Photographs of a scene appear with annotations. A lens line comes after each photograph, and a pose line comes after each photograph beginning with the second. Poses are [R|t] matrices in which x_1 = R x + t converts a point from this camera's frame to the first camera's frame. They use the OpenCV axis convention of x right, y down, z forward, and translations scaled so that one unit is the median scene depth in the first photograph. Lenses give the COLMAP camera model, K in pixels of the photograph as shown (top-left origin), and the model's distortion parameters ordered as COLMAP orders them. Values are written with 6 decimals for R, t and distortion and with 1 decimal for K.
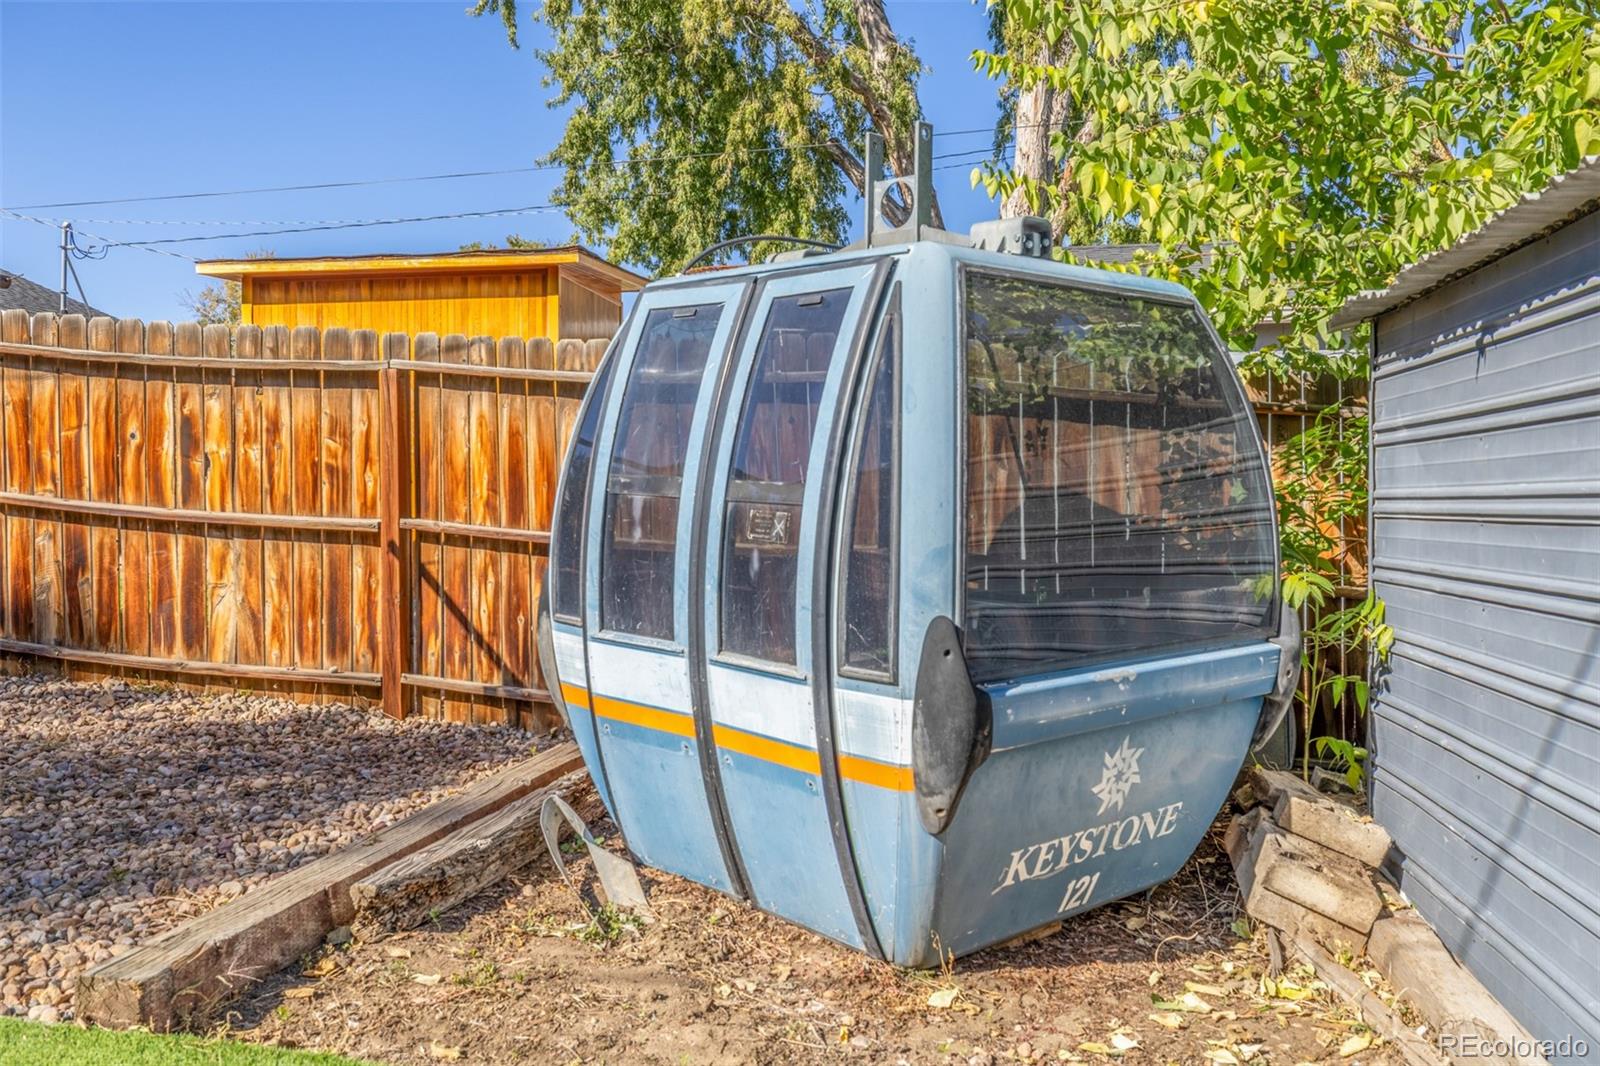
lens RADIAL K [[1345.1, 0, 804.5], [0, 1345.1, 528.1], [0, 0, 1]] dist [0.000858, -0.002251]
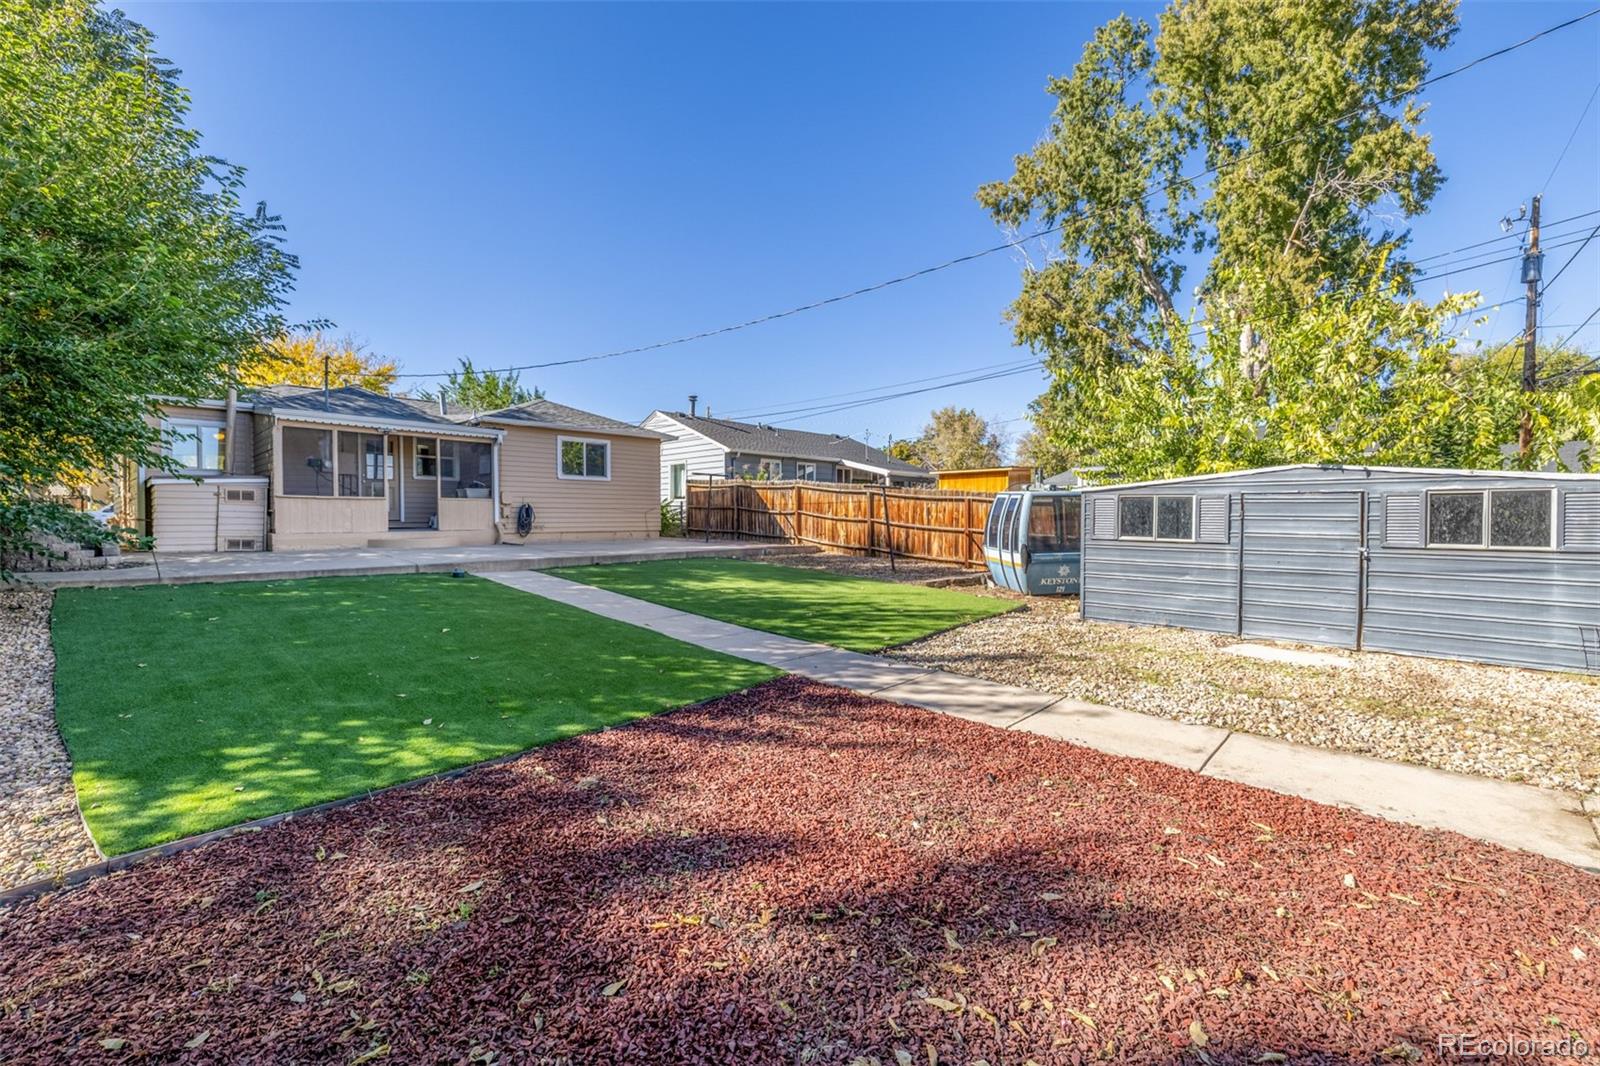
lens RADIAL K [[671.9, 0, 790.5], [0, 671.9, 529.9], [0, 0, 1]] dist [0.002561, -0.000668]
pose [[0.815566, 0.011175, -0.578556, 0.580676], [-0.008178, 0.999936, 0.007785, -0.015190], [0.578606, -0.001618, 0.815605, -1.360053]]
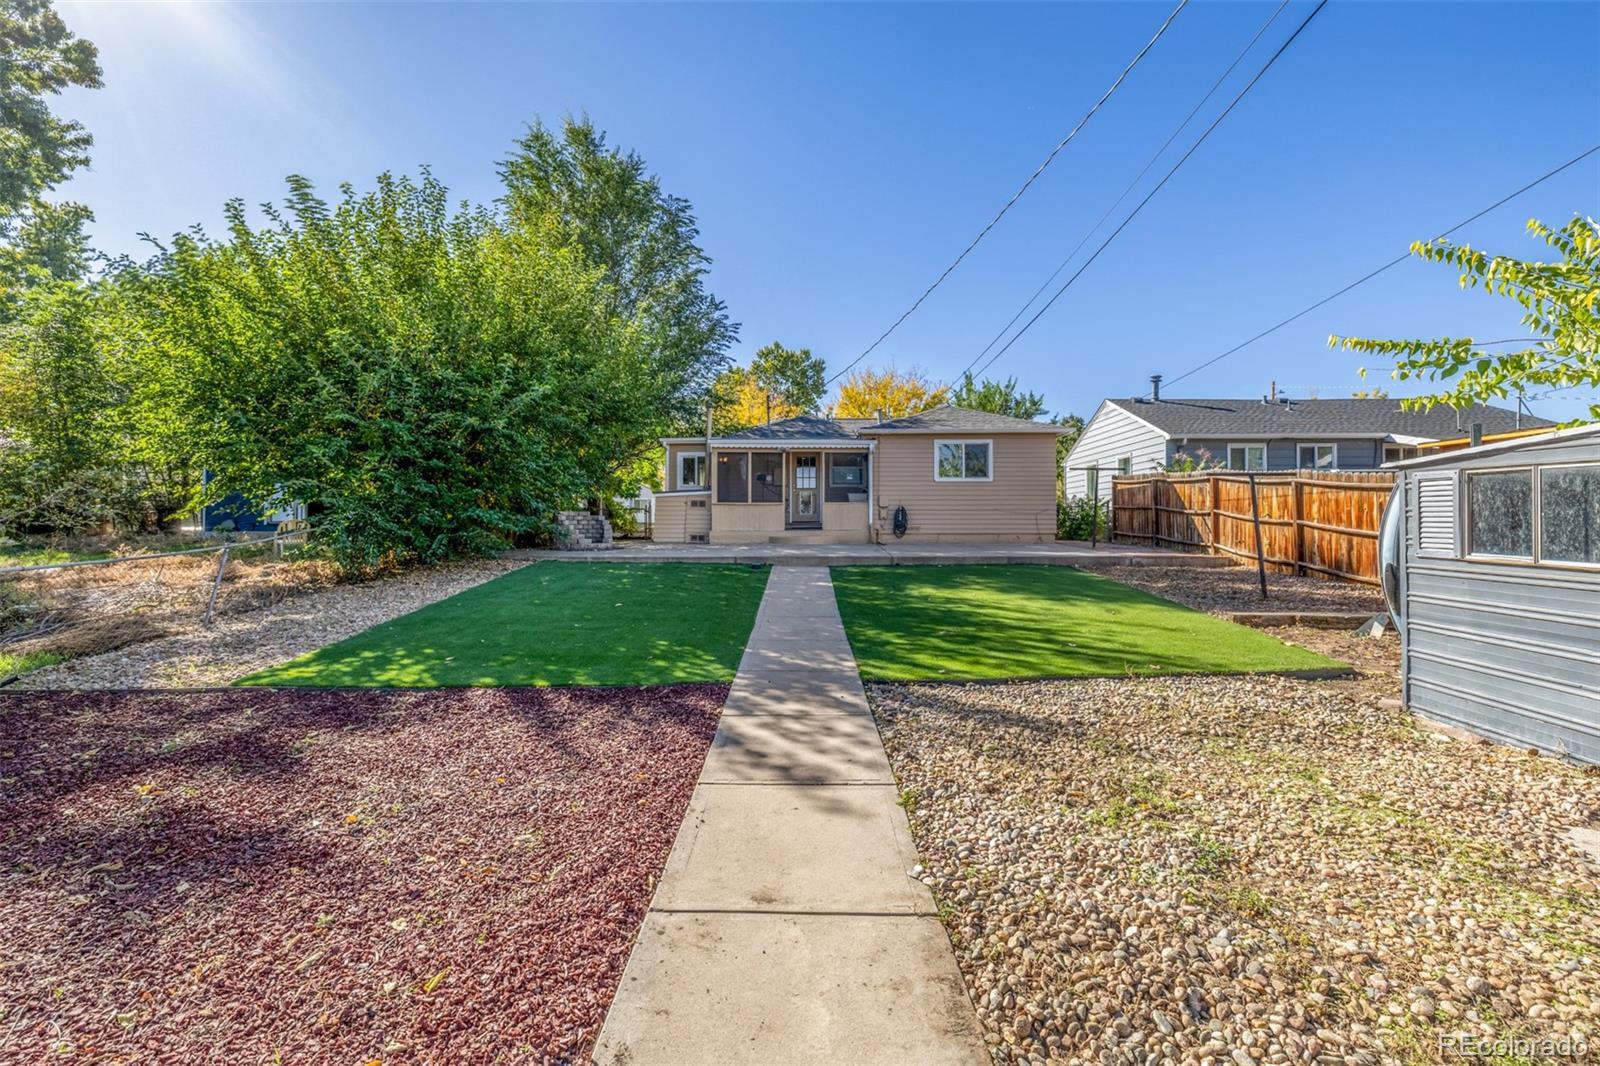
lens RADIAL K [[671.9, 0, 803.5], [0, 671.9, 519.9], [0, 0, 1]] dist [0.002561, -0.000668]
pose [[0.109127, -0.000729, -0.994028, 0.967344], [-0.014243, 0.999896, -0.002297, -0.019772], [0.993926, 0.014408, 0.109105, -0.521083]]
